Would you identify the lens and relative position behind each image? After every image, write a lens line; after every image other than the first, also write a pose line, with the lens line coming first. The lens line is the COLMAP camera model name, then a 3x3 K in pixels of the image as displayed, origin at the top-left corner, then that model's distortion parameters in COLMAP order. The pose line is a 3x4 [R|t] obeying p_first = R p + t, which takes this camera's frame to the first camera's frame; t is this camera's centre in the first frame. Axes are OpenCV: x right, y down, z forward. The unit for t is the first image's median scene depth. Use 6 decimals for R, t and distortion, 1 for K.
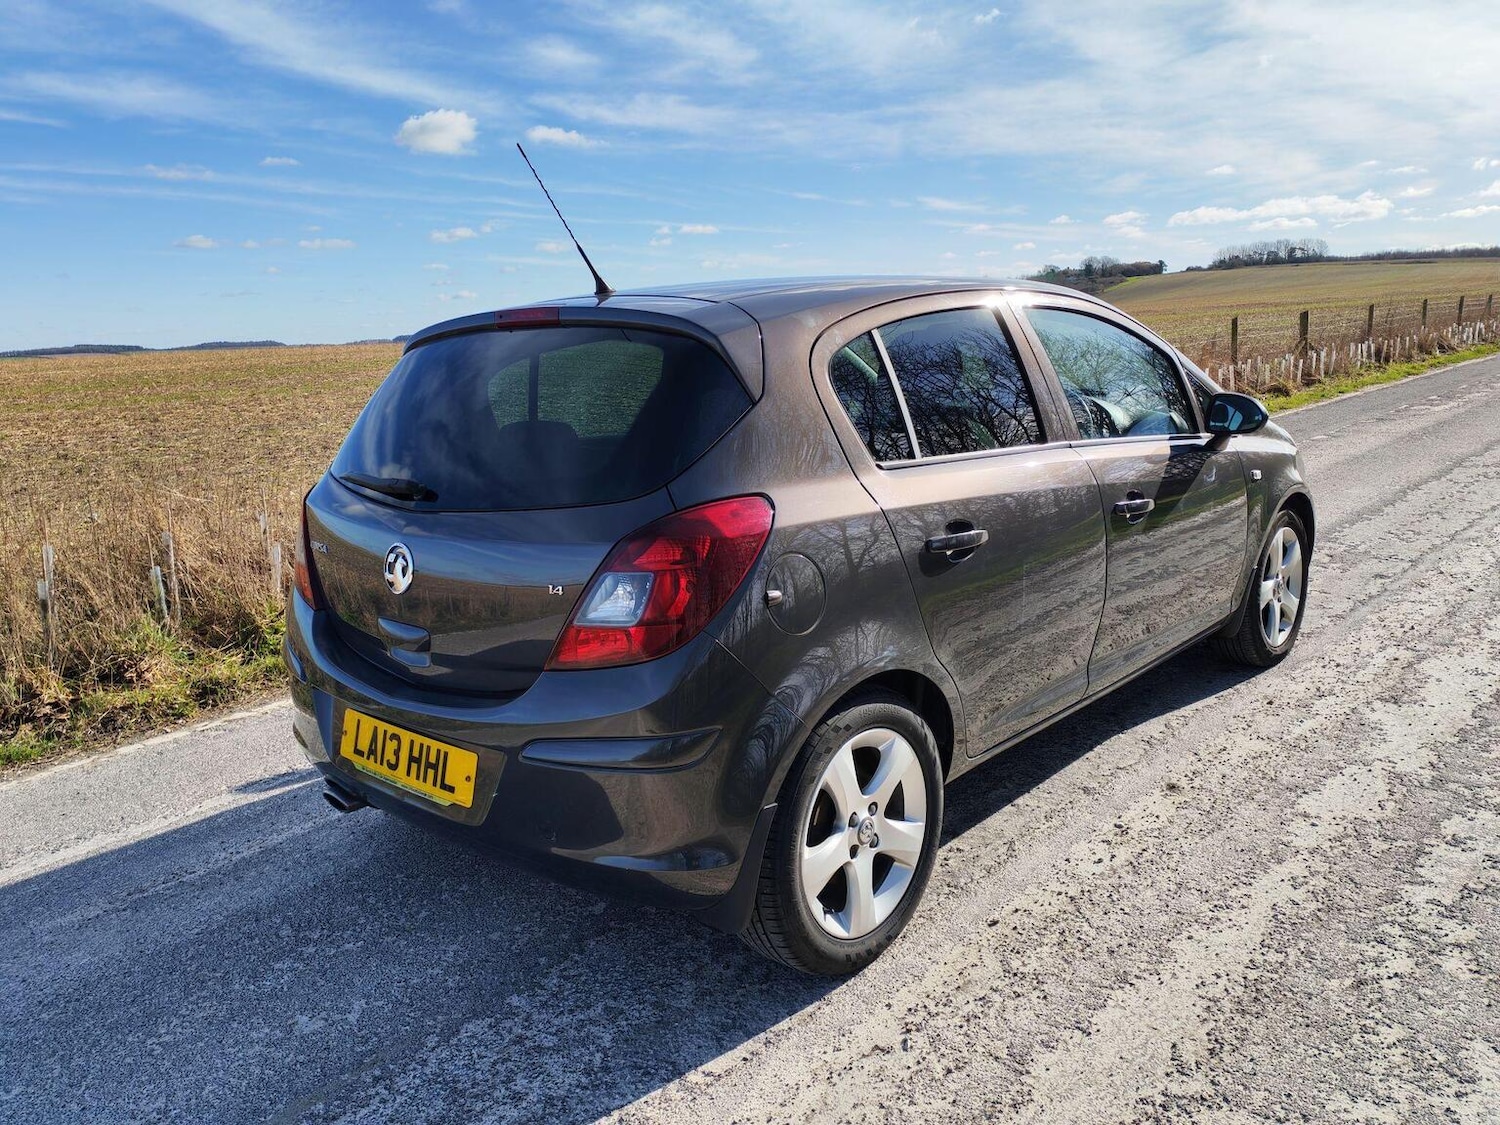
lens RADIAL K [[1131.1, 0, 749.9], [0, 1131.1, 559.3], [0, 0, 1]] dist [0.088785, -0.110403]
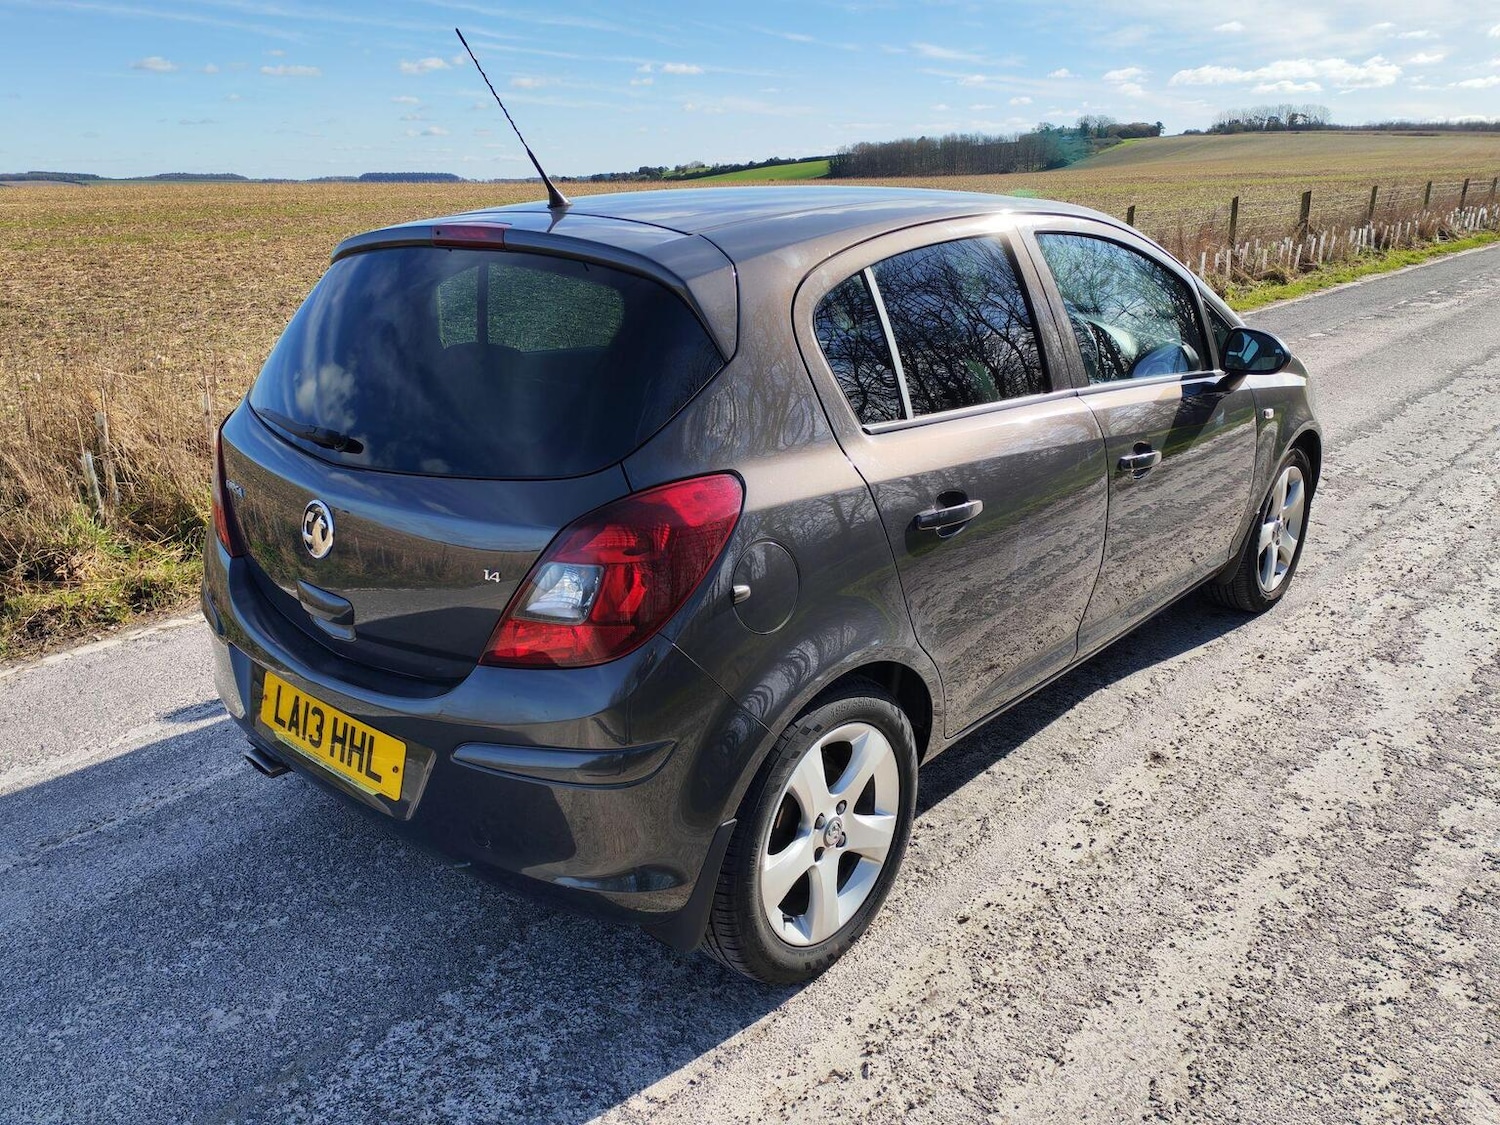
lens RADIAL K [[1130.2, 0, 738.6], [0, 1130.2, 556.7], [0, 0, 1]] dist [0.080982, -0.097007]
pose [[0.999341, 0.032204, 0.016724, 0.003228], [-0.033978, 0.992230, 0.119688, -0.081994], [-0.012740, -0.120177, 0.992671, 0.107835]]
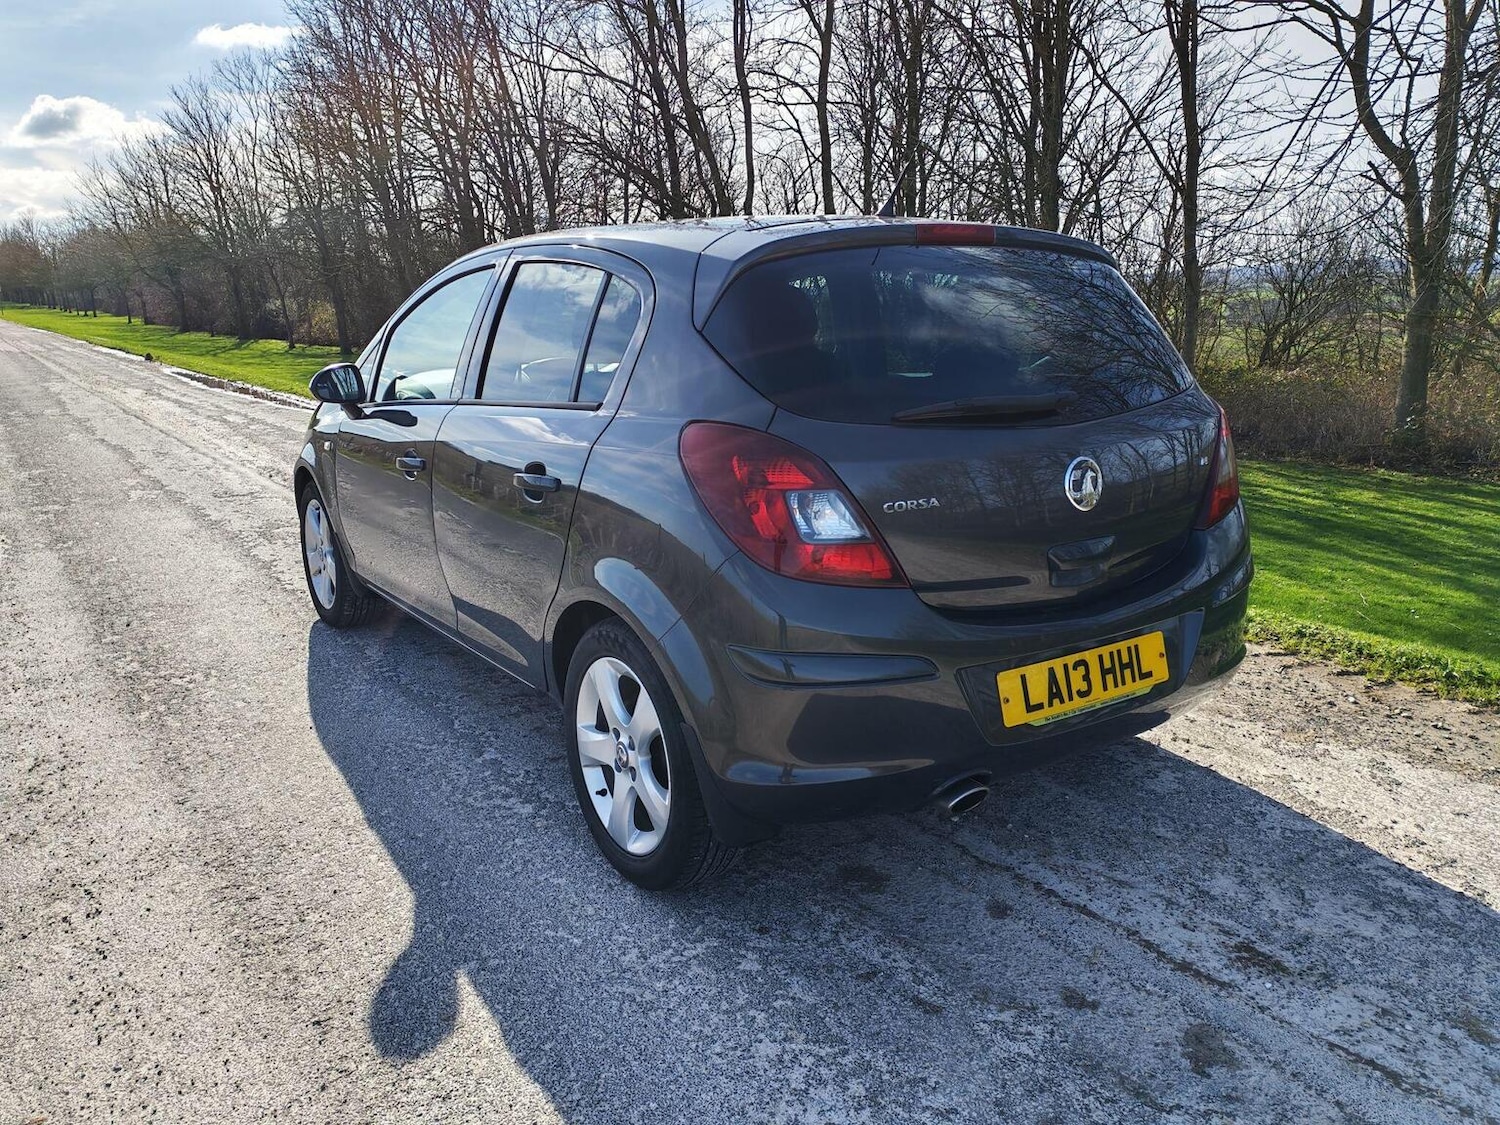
lens RADIAL K [[1131.1, 0, 749.9], [0, 1131.1, 559.3], [0, 0, 1]] dist [0.088785, -0.110403]
pose [[0.236470, -0.176942, 0.955392, -1.220889], [0.193220, 0.972204, 0.132232, -0.104514], [-0.952233, 0.153332, 0.264086, 0.956383]]
